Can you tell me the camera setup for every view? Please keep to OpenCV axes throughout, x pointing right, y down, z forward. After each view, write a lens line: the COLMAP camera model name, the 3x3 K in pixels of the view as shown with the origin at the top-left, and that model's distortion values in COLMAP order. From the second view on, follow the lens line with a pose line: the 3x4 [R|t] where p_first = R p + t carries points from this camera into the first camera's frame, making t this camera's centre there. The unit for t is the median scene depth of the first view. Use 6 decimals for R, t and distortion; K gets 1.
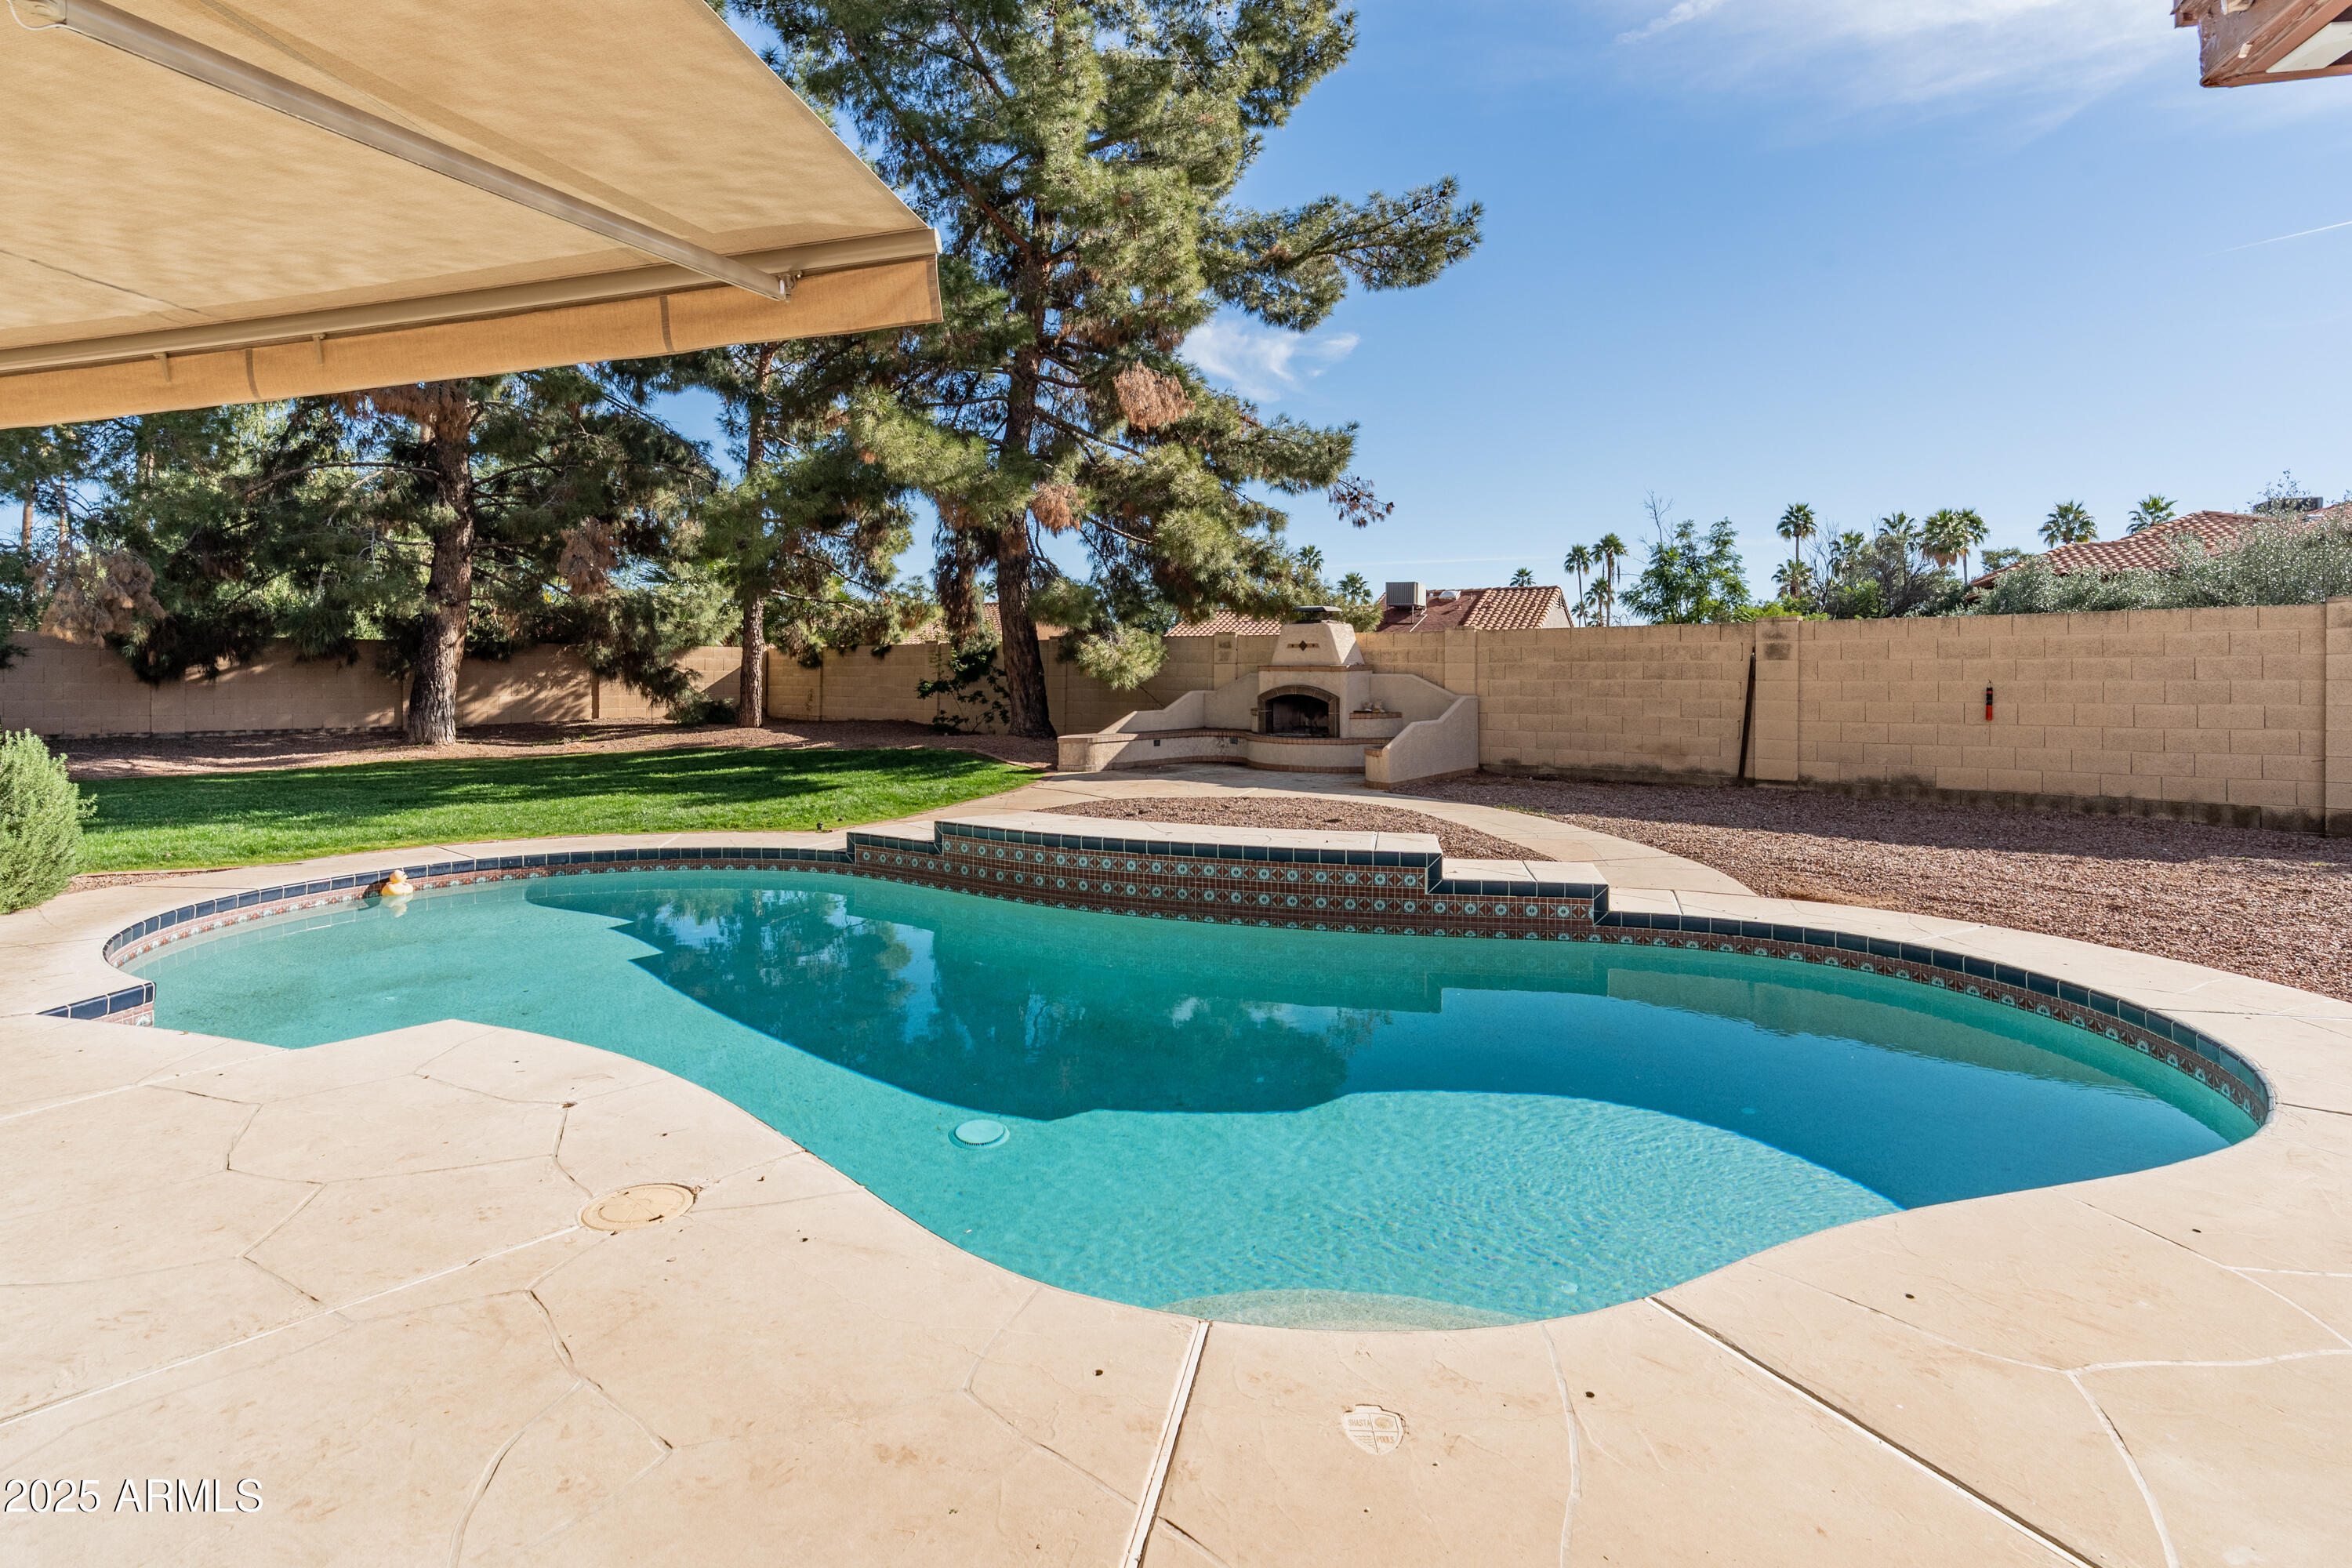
lens RADIAL K [[1156.8, 0, 1171.6], [0, 1156.8, 776.3], [0, 0, 1]] dist [-0.003559, 0.000516]
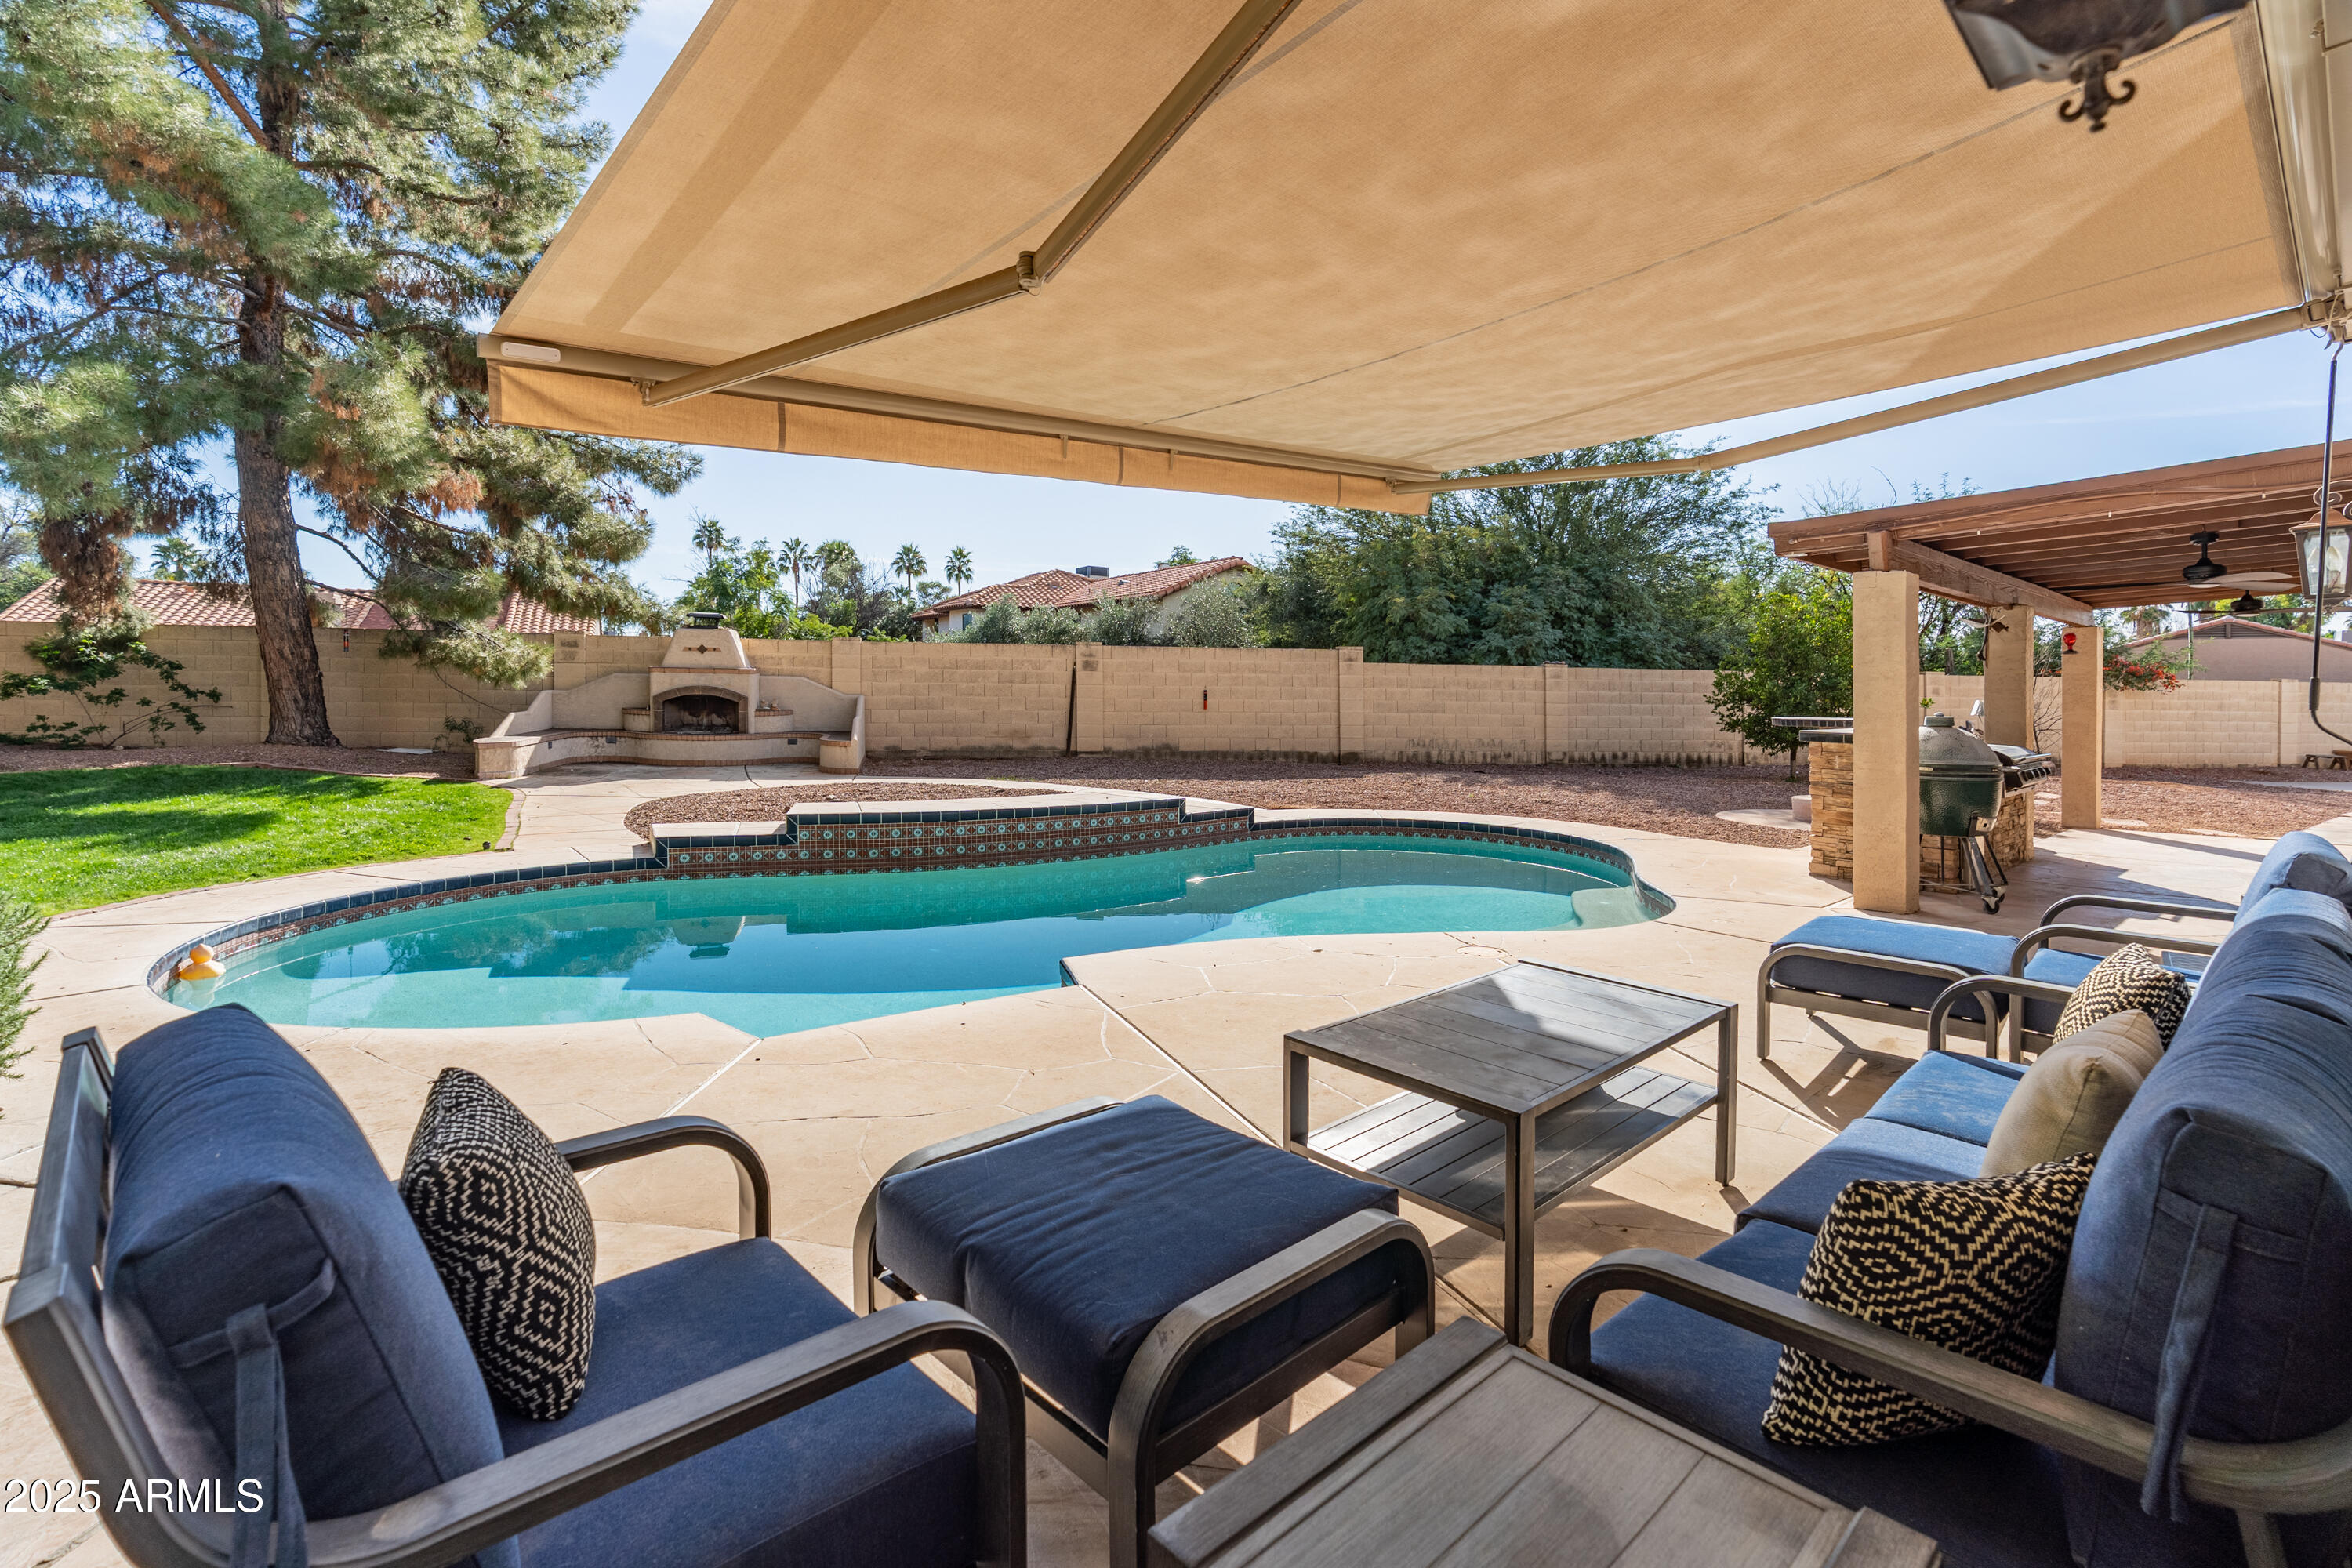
lens RADIAL K [[1085.7, 0, 1172.1], [0, 1085.7, 788.7], [0, 0, 1]] dist [-0.000391, 0.000277]
pose [[0.608382, -0.071325, 0.790433, -0.475854], [0.055228, 0.997344, 0.047488, -0.008441], [-0.791720, 0.014763, 0.610705, 0.050504]]
